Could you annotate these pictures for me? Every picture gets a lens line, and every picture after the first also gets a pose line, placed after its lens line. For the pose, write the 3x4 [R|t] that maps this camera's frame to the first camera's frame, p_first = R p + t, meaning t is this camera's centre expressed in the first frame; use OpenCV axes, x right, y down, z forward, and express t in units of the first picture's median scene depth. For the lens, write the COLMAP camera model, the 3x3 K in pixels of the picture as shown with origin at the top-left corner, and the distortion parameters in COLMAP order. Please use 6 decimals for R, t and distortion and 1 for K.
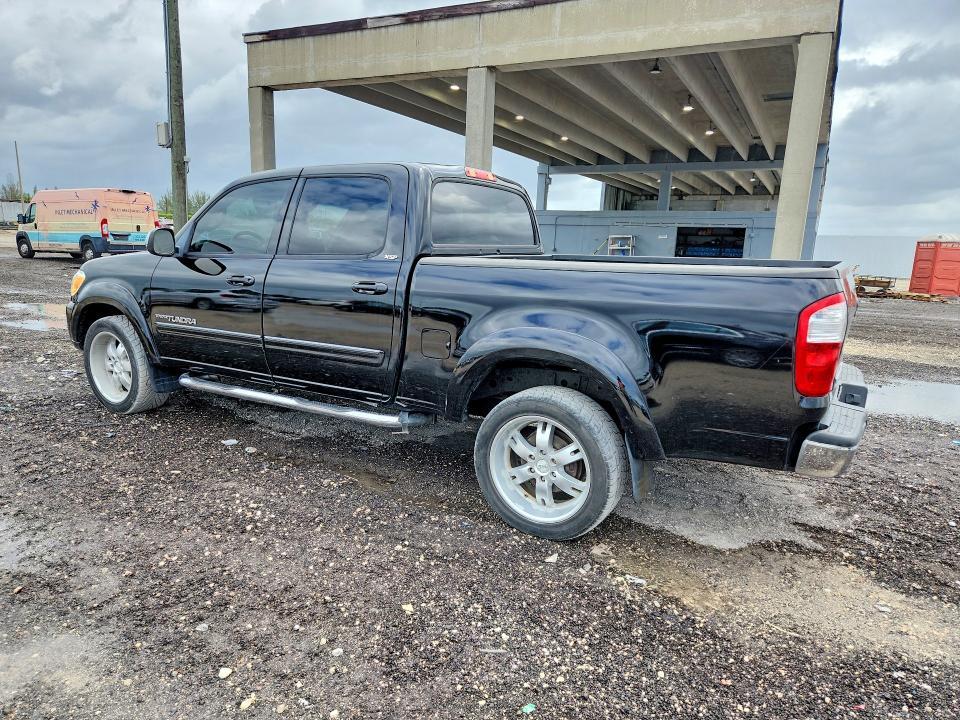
lens RADIAL K [[698.3, 0, 480.0], [0, 698.3, 360.0], [0, 0, 1]] dist [0.040695, -0.000261]
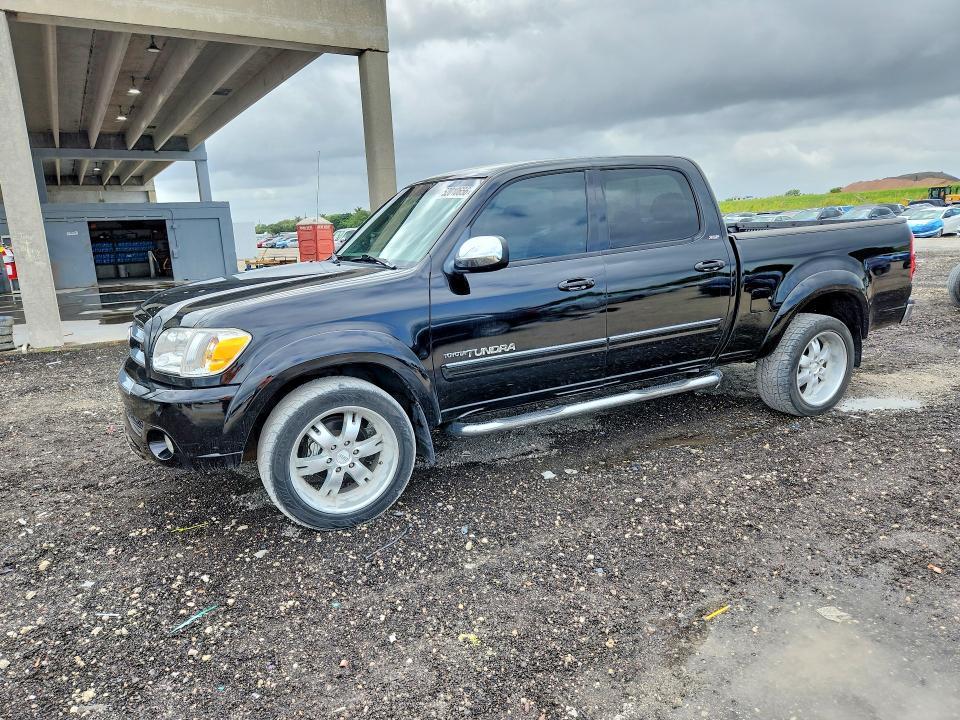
lens RADIAL K [[677.7, 0, 480.0], [0, 677.7, 360.0], [0, 0, 1]] dist [0.020922, -0.003438]
pose [[0.489113, -0.227000, 0.842164, -1.038615], [0.209516, 0.967847, 0.139194, -0.149583], [-0.846683, 0.108365, 0.520946, 0.603573]]
